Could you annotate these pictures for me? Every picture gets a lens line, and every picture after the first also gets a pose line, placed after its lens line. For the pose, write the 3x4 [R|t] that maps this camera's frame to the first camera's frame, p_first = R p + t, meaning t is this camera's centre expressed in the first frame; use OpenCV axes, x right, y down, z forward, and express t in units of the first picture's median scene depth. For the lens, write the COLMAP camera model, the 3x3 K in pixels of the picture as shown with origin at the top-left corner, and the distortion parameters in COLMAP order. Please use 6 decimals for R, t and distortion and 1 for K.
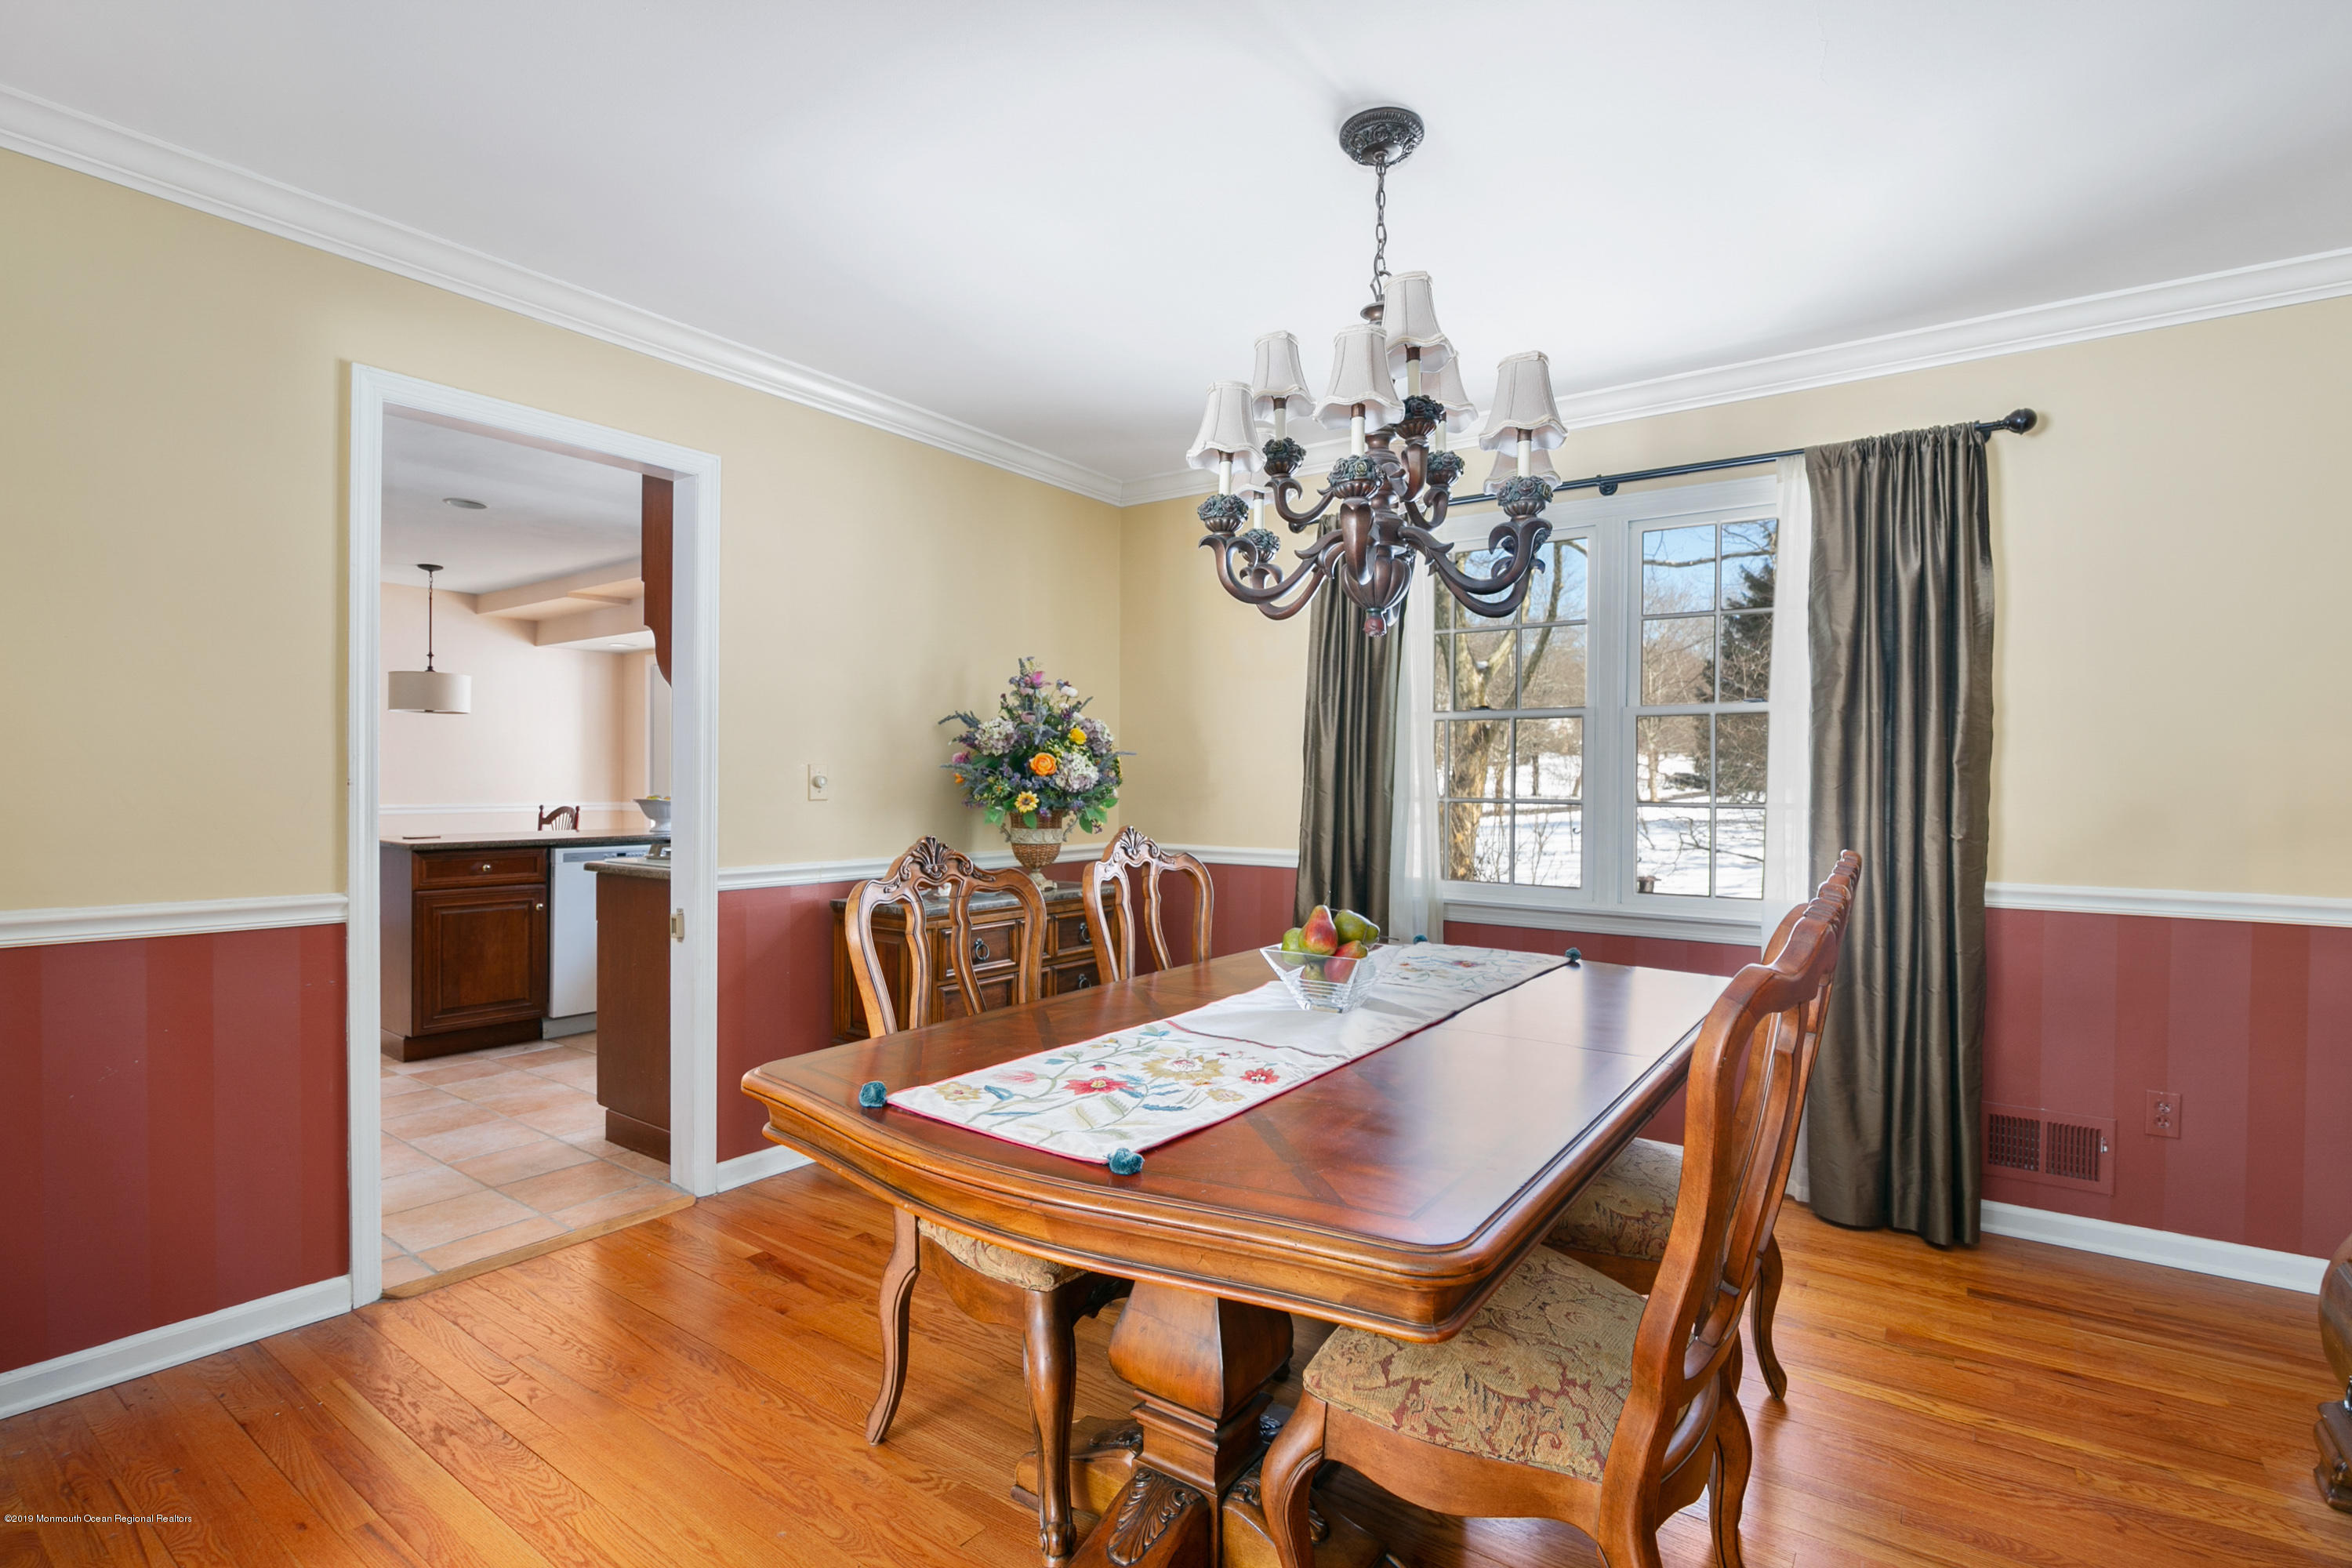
lens RADIAL K [[1107.2, 0, 1159.9], [0, 1107.2, 779.4], [0, 0, 1]] dist [-0.019041, -0.000266]
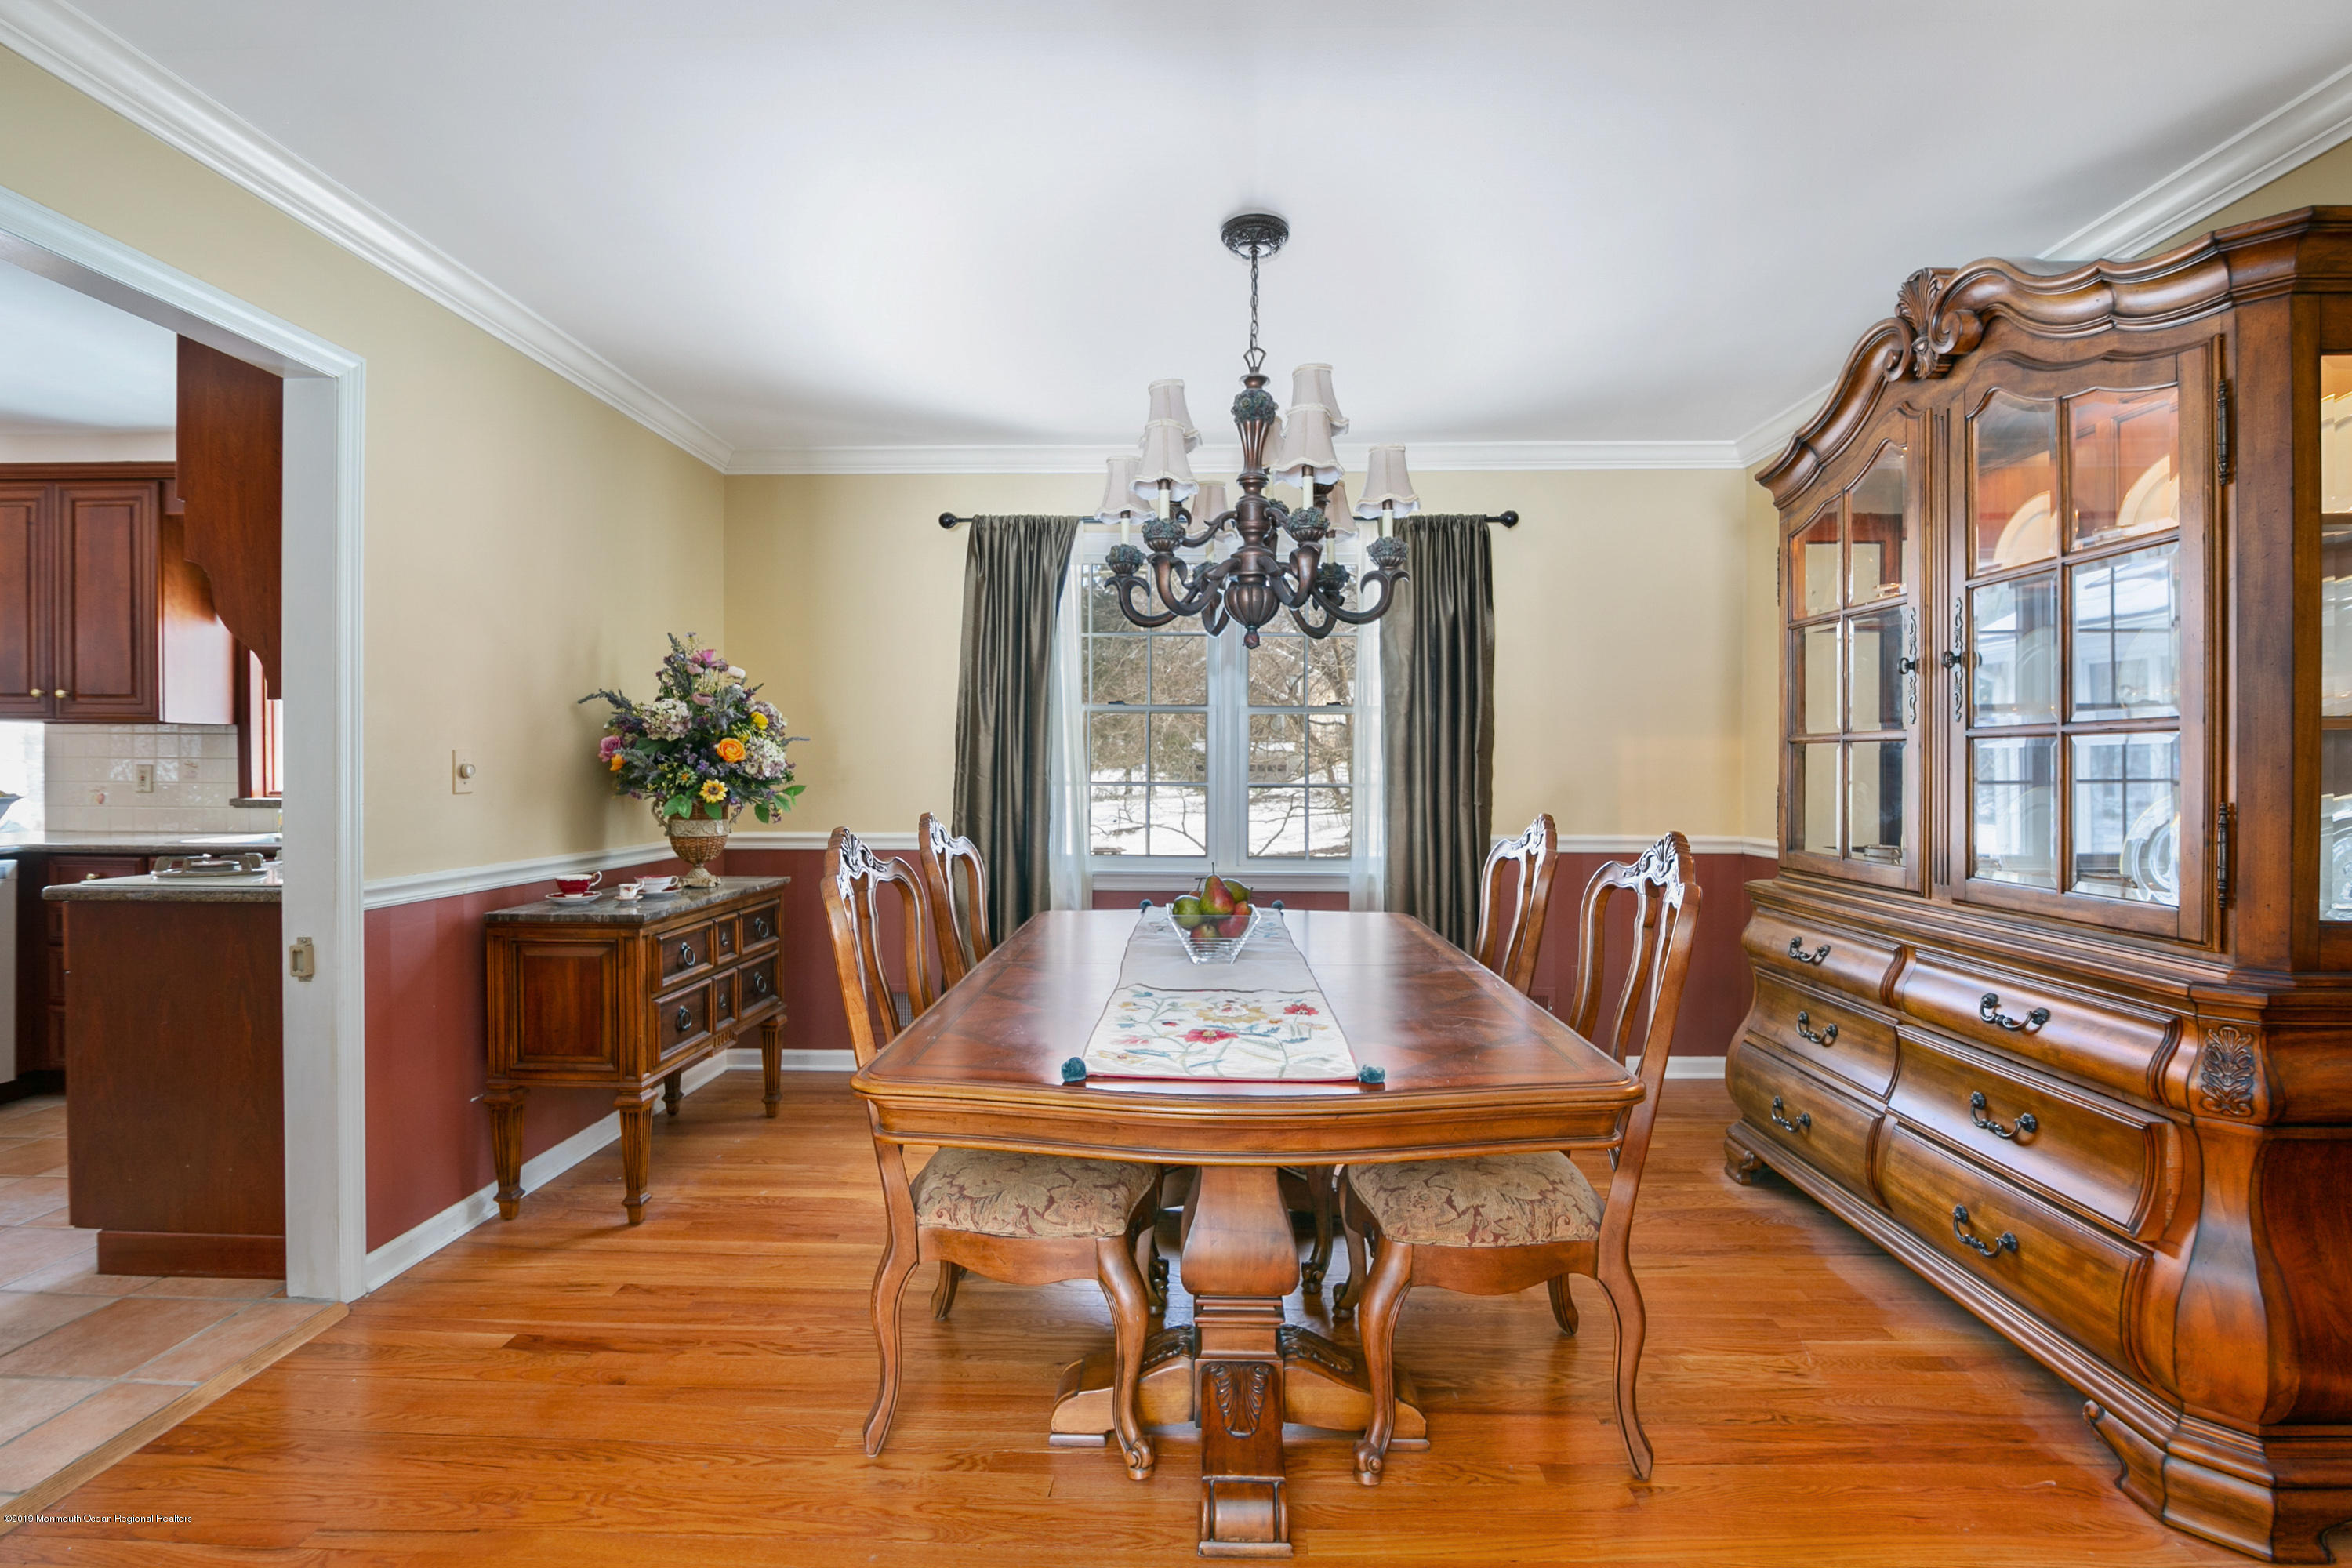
lens RADIAL K [[1087.6, 0, 1174.4], [0, 1087.6, 770.2], [0, 0, 1]] dist [-0.015177, -0.000052]
pose [[0.827869, -0.007248, 0.560875, -0.349133], [0.002649, 0.999956, 0.009012, -0.004806], [-0.560915, -0.005975, 0.827852, 0.039589]]
